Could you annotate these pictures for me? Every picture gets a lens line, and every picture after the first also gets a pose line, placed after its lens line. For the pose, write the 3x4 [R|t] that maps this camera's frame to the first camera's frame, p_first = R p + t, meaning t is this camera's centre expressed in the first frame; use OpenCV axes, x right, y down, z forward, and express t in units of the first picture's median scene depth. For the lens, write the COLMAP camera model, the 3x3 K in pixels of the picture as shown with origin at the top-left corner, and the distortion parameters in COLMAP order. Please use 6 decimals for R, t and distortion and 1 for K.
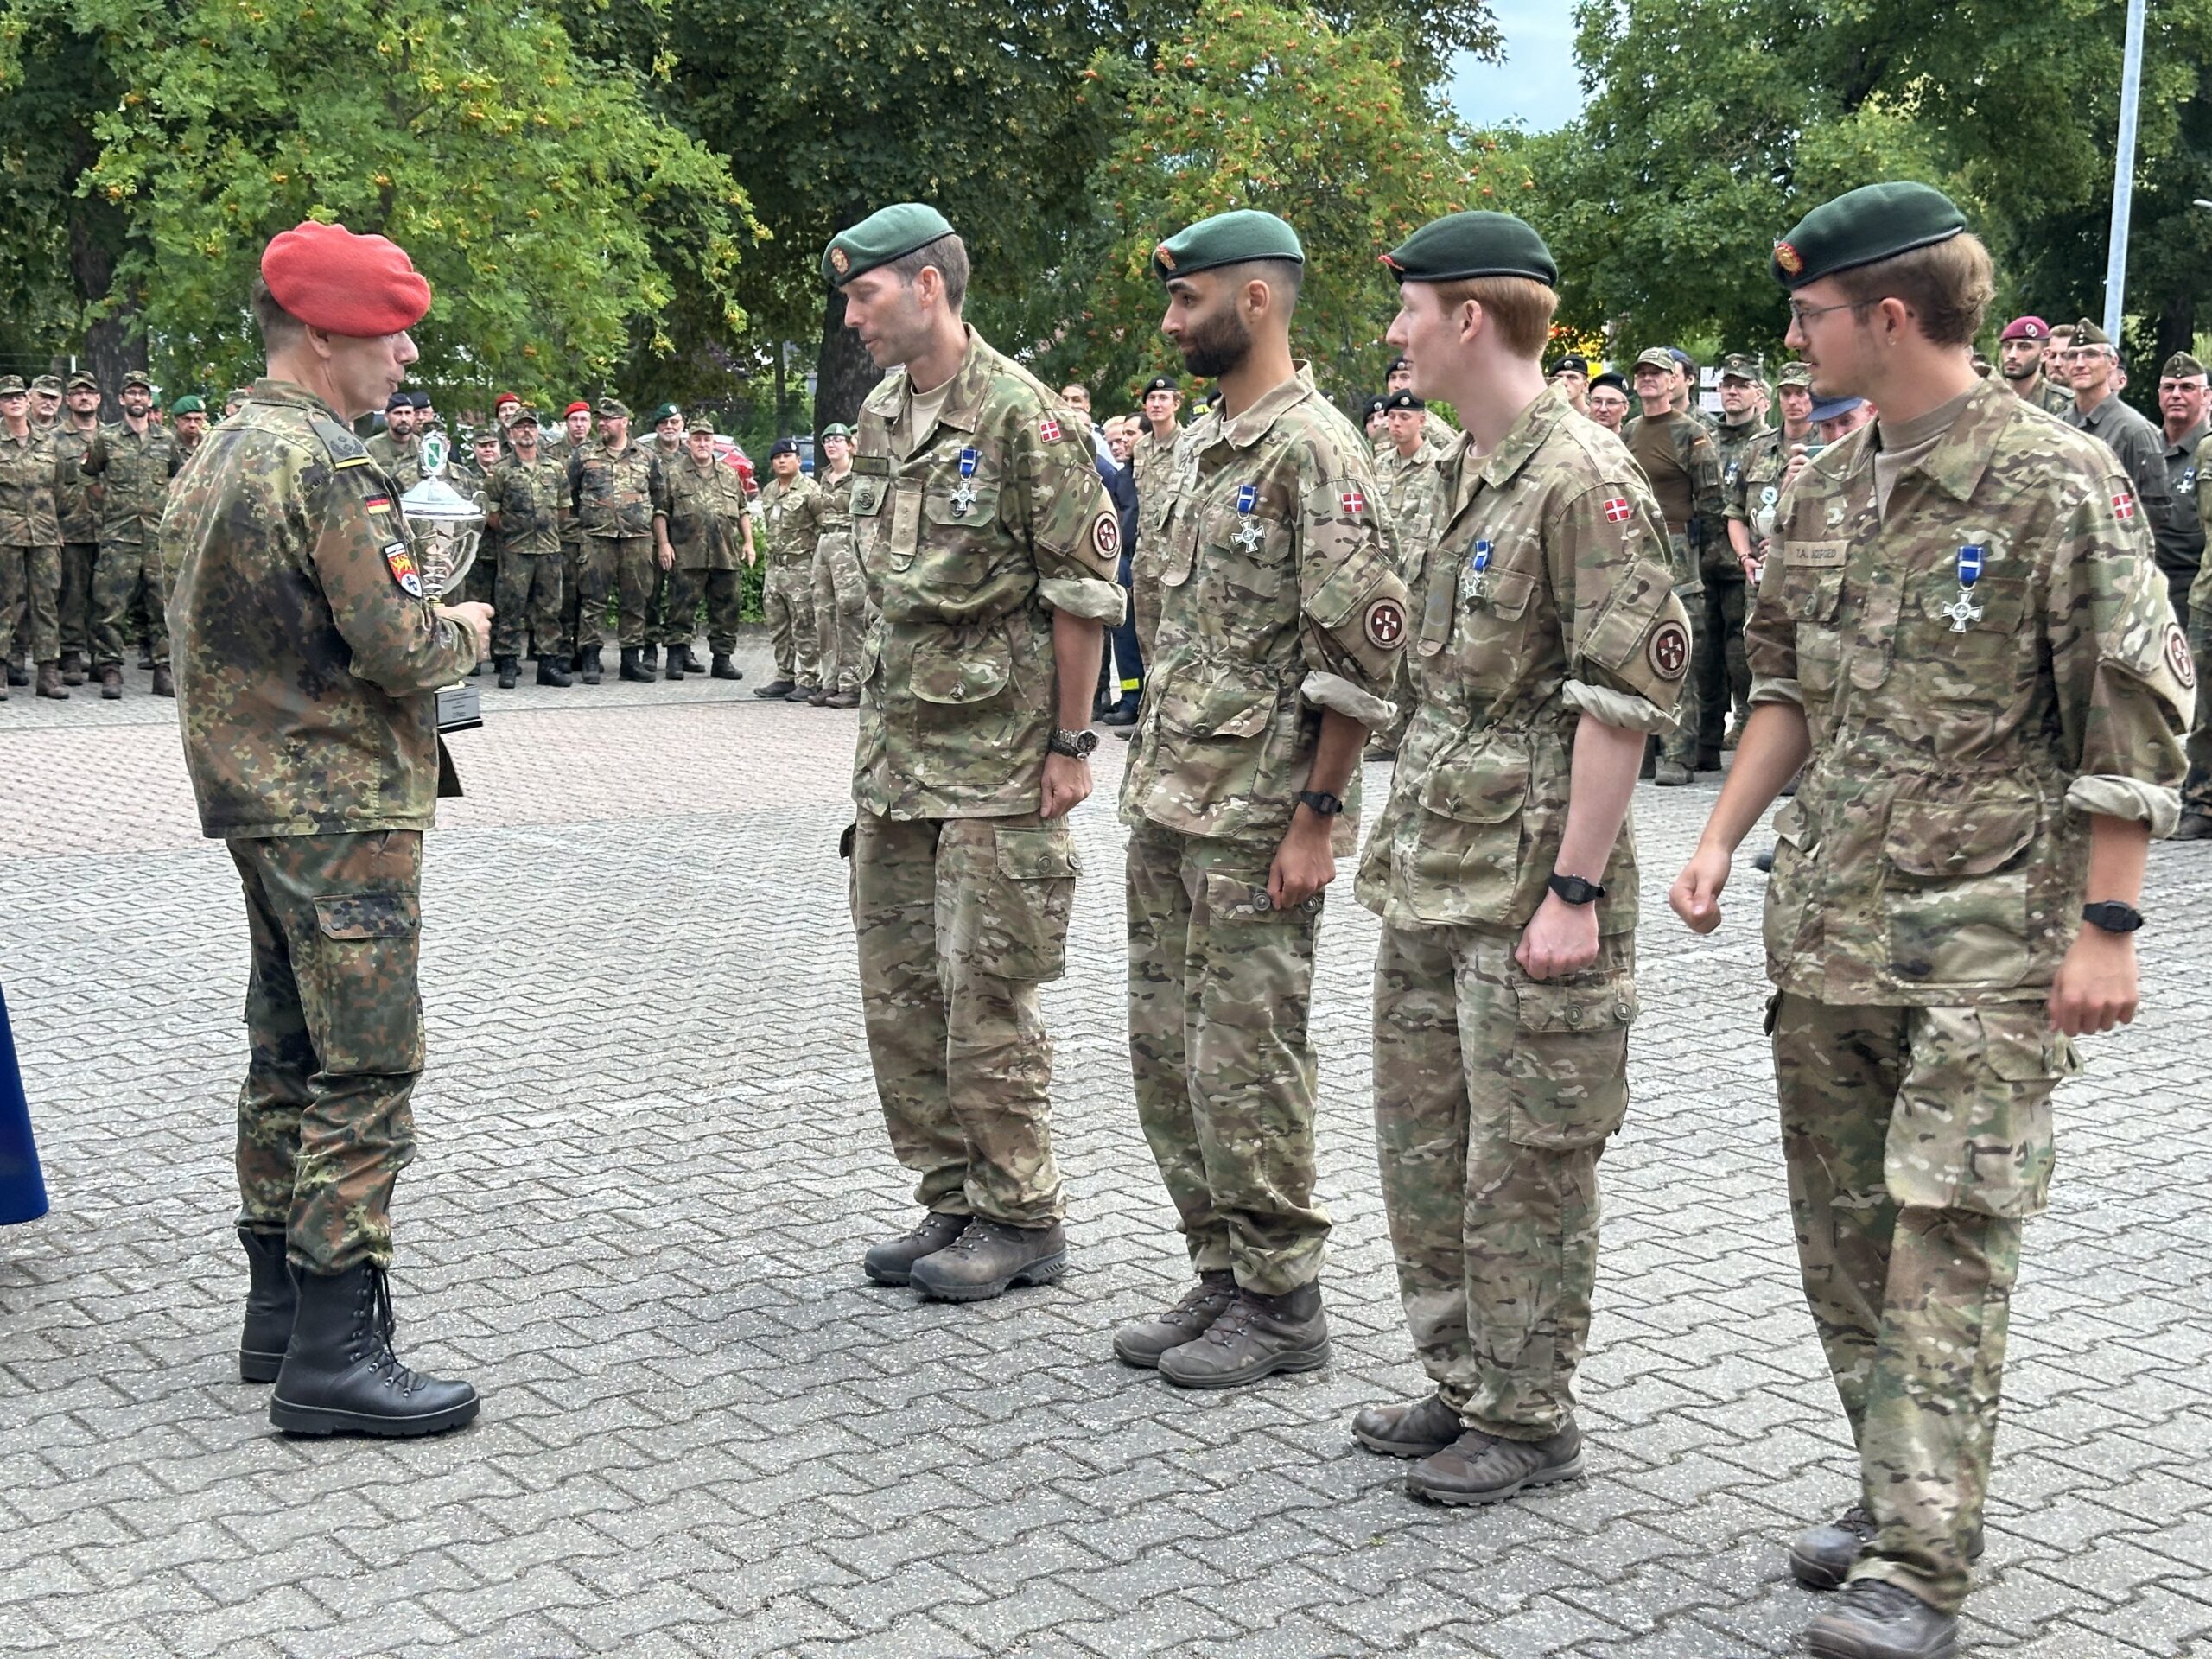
lens RADIAL K [[3070.0, 0, 1085.3], [0, 3070.0, 932.0], [0, 0, 1]] dist [0.060776, 0.000000]
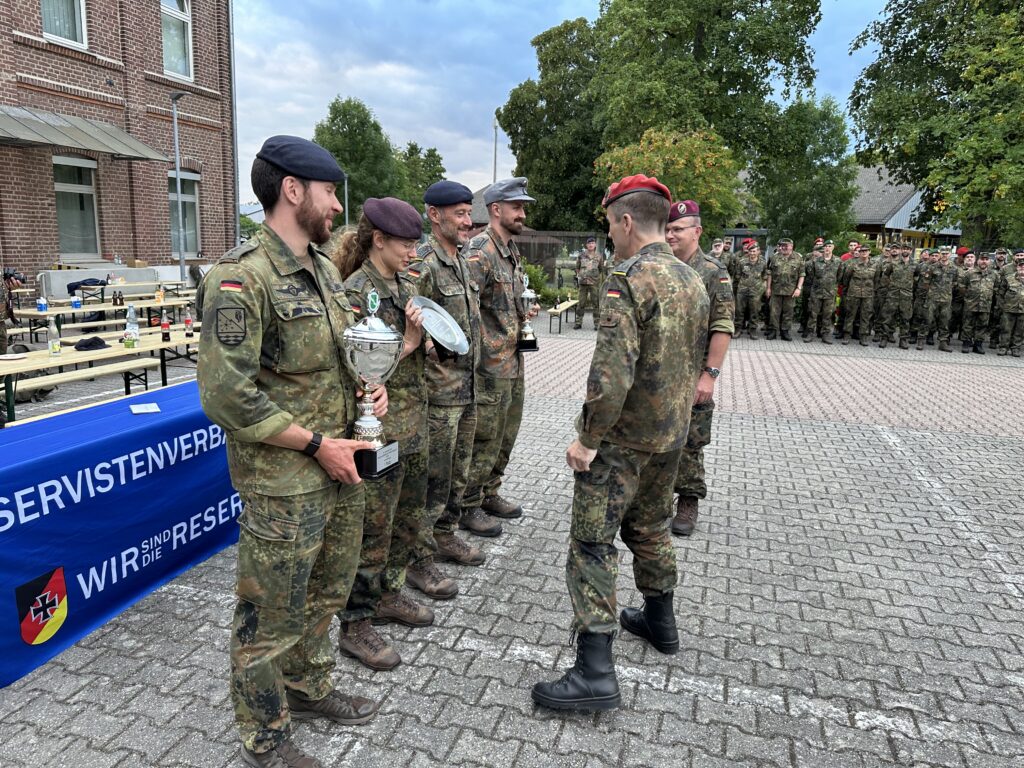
lens RADIAL K [[723.0, 0, 513.0], [0, 723.0, 387.6], [0, 0, 1]] dist [0.020666, -0.025772]
pose [[0.584621, 0.156980, -0.795975, 0.152492], [-0.145307, 0.985498, 0.087634, -0.129101], [0.798188, 0.064428, 0.598953, 0.763285]]
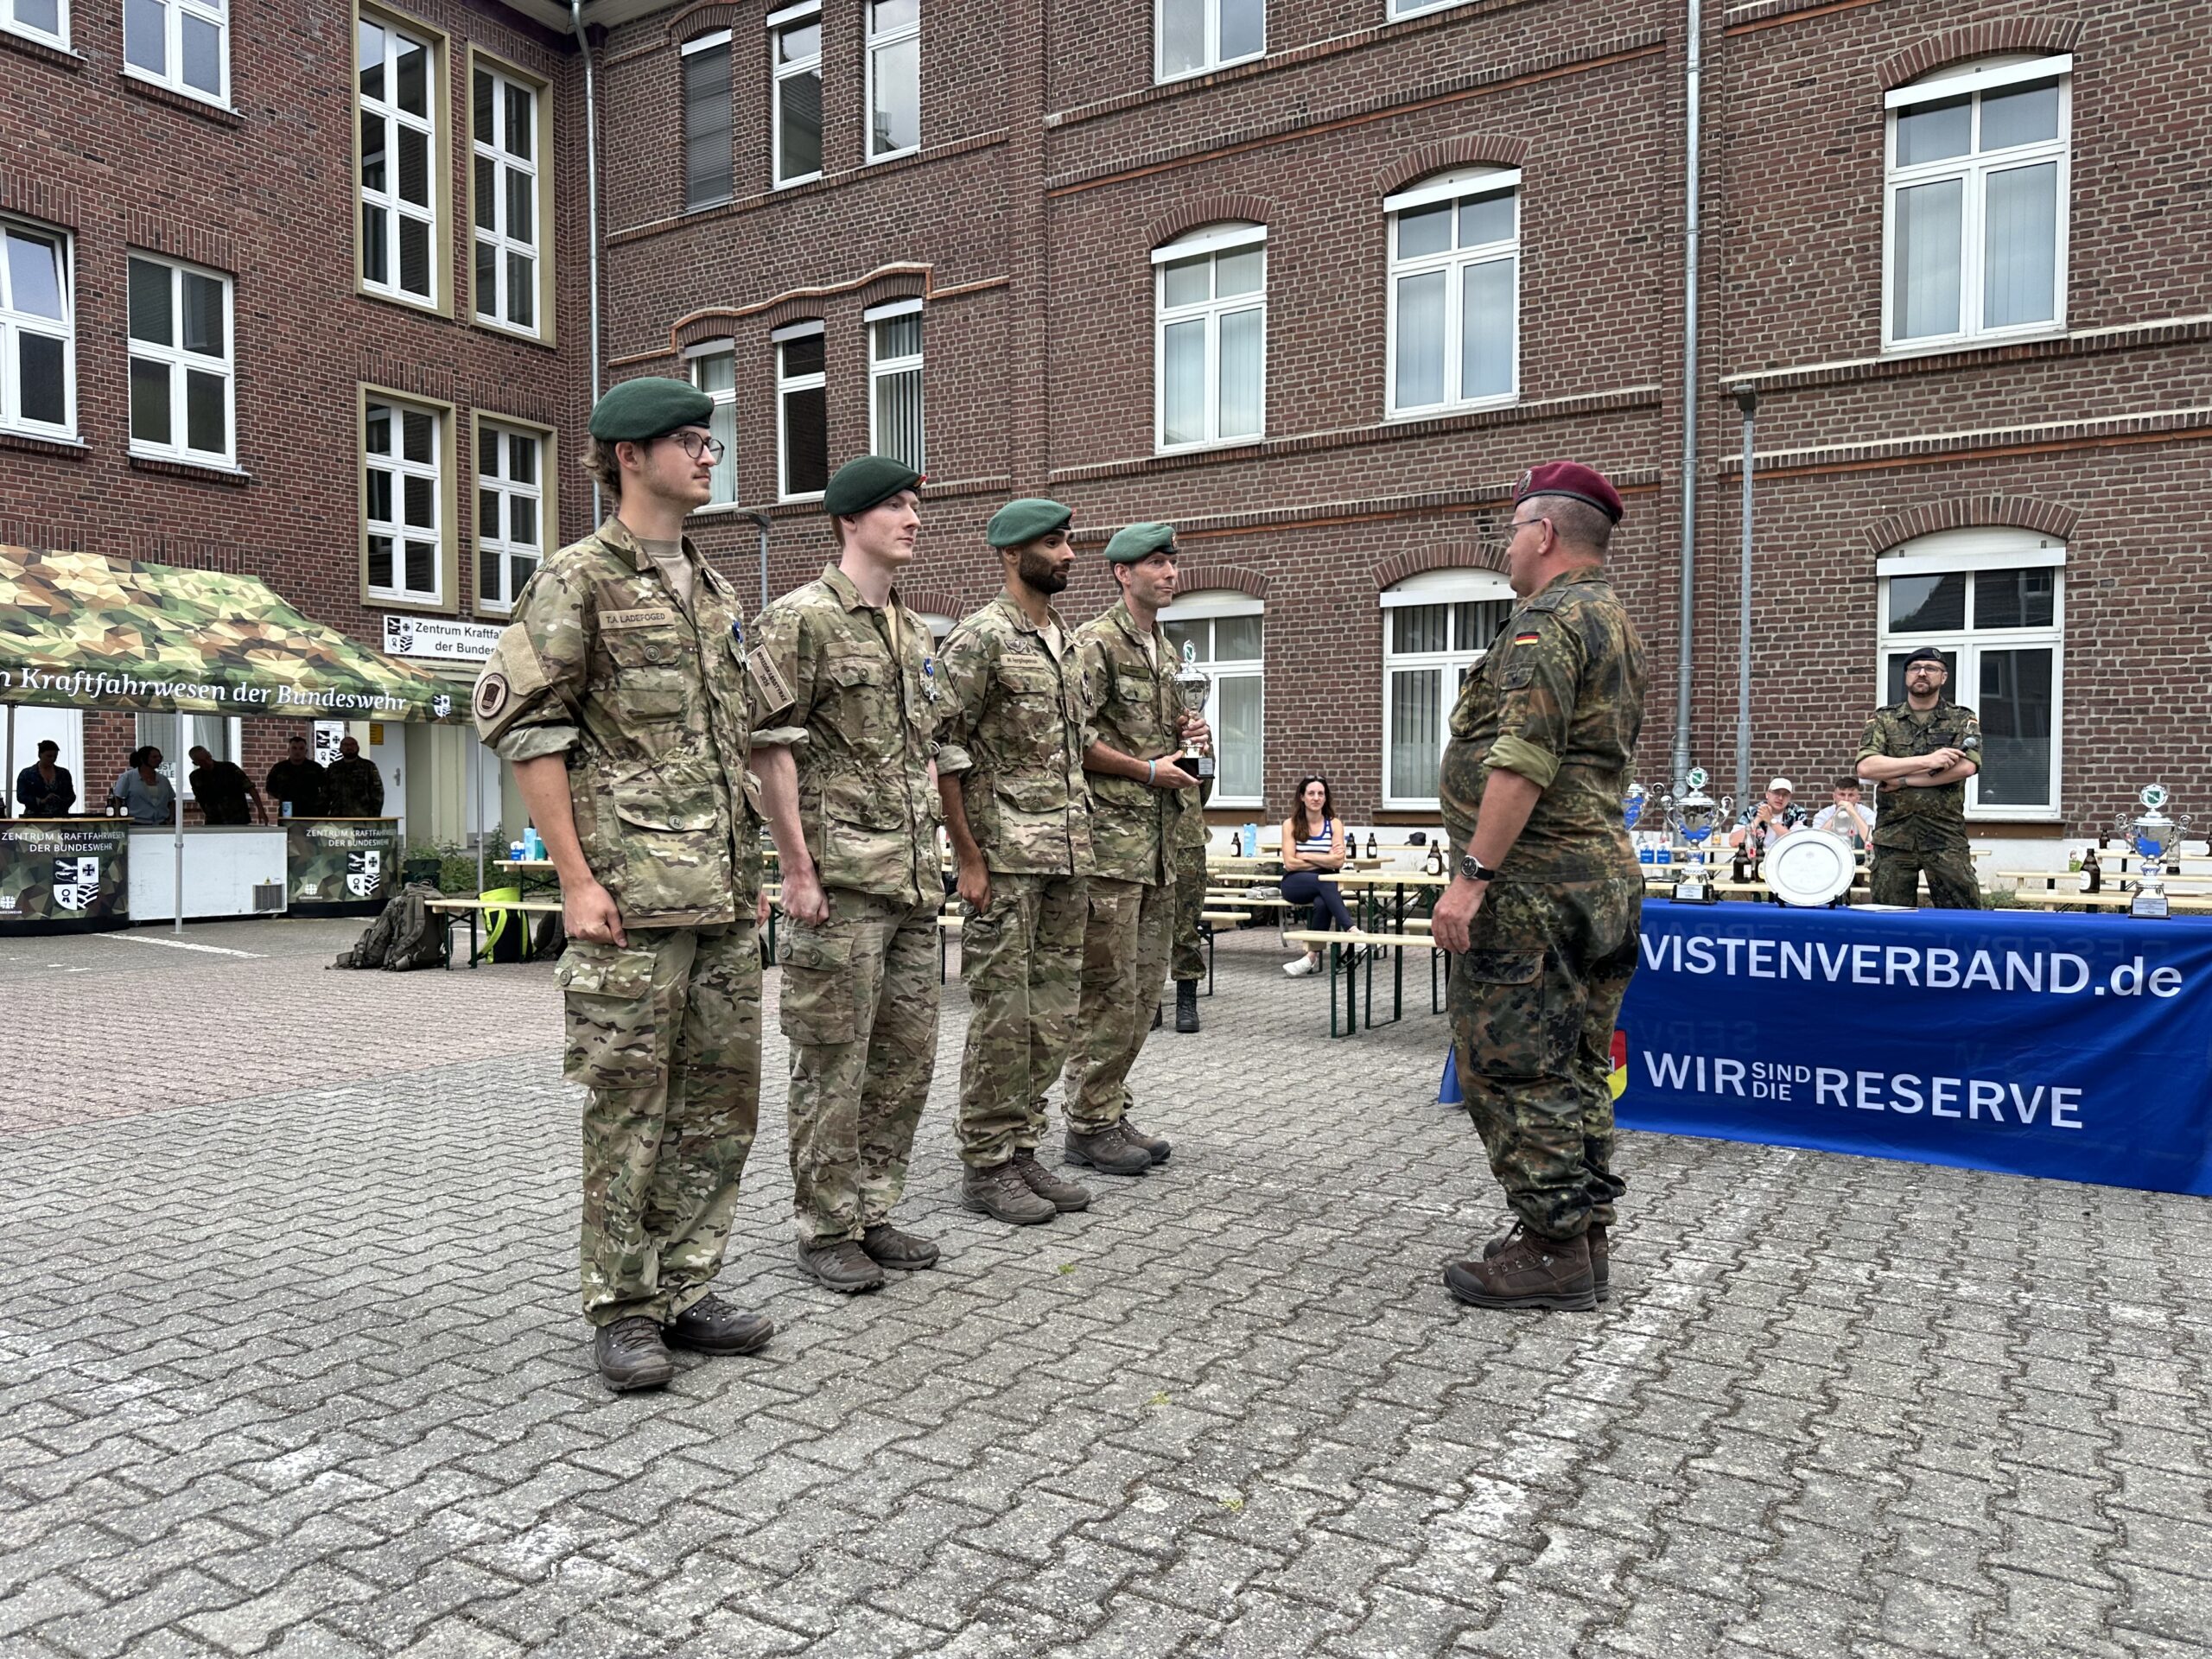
lens RADIAL K [[1561.8, 0, 1111.9], [0, 1561.8, 838.8], [0, 0, 1]] dist [0.020666, -0.025772]
pose [[-0.931428, -0.011740, -0.363737, 0.210142], [-0.077771, 0.982812, 0.167426, -0.161505], [0.355519, 0.184233, -0.916332, 1.414014]]
